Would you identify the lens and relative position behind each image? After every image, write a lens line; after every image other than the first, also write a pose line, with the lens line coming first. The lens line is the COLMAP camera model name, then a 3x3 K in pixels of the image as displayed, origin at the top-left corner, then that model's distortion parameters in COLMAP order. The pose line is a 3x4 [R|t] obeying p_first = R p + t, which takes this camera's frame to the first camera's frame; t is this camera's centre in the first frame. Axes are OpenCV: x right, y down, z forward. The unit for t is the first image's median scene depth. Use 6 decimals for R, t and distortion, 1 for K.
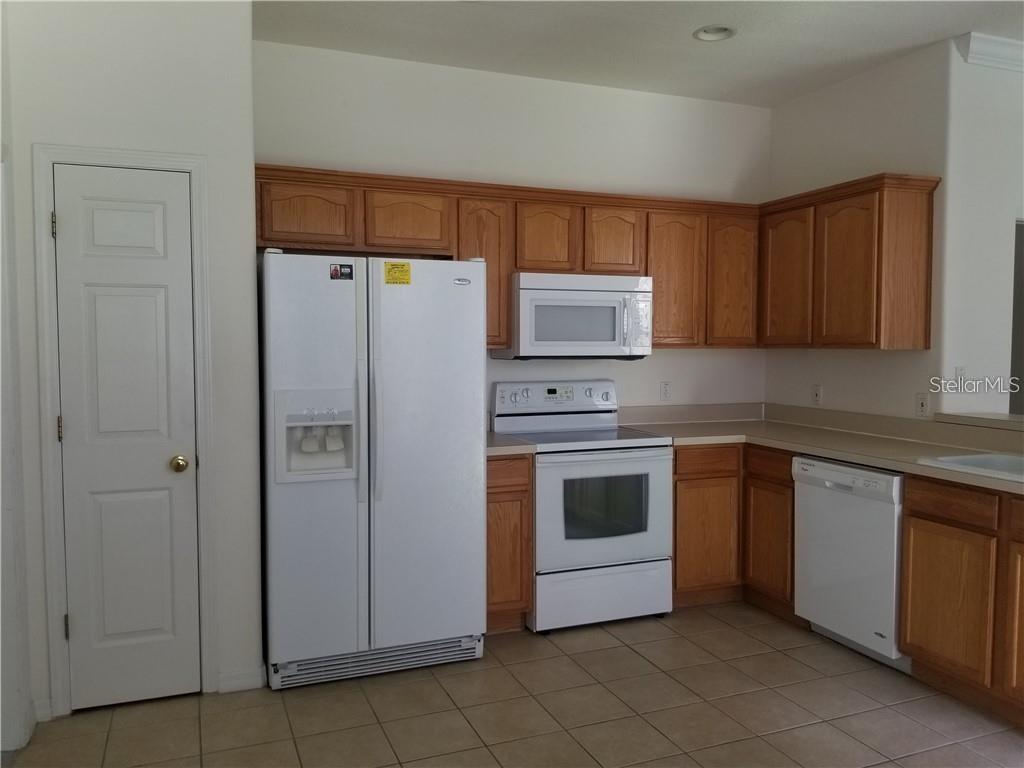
lens RADIAL K [[784.1, 0, 497.8], [0, 784.1, 380.0], [0, 0, 1]] dist [0.114501, -0.206461]
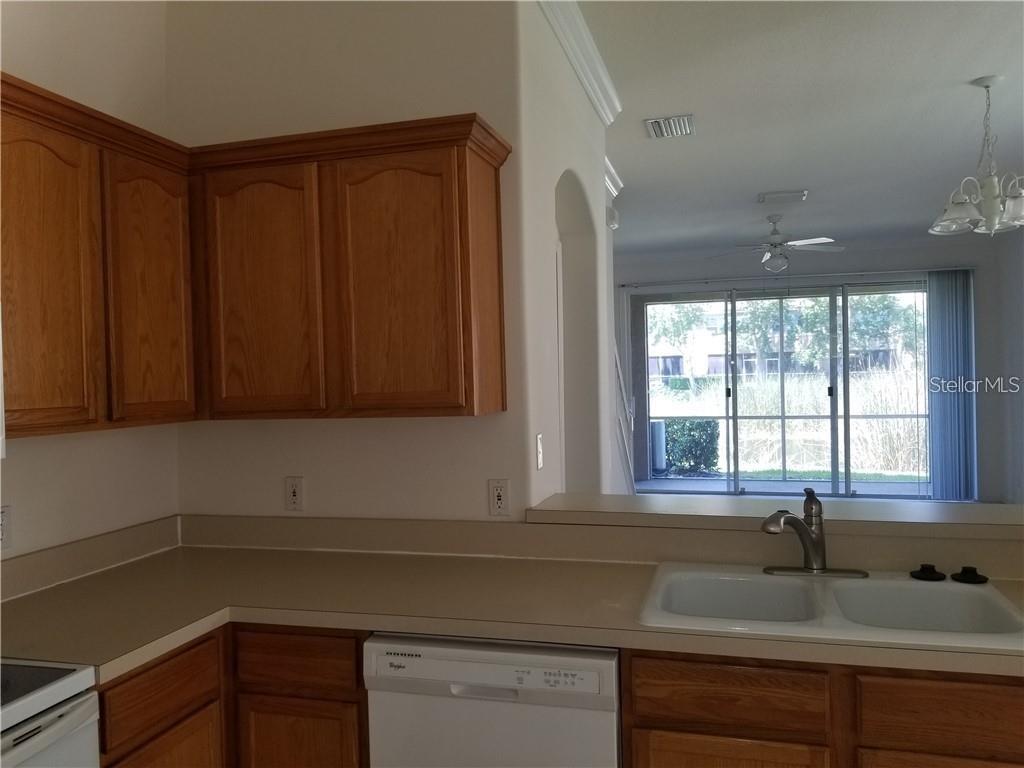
lens RADIAL K [[784.1, 0, 497.8], [0, 784.1, 380.0], [0, 0, 1]] dist [0.114501, -0.206461]
pose [[0.591736, -0.024592, 0.805757, 0.023853], [0.068236, 0.997475, -0.019668, -0.048224], [-0.803239, 0.066620, 0.591920, 0.589241]]
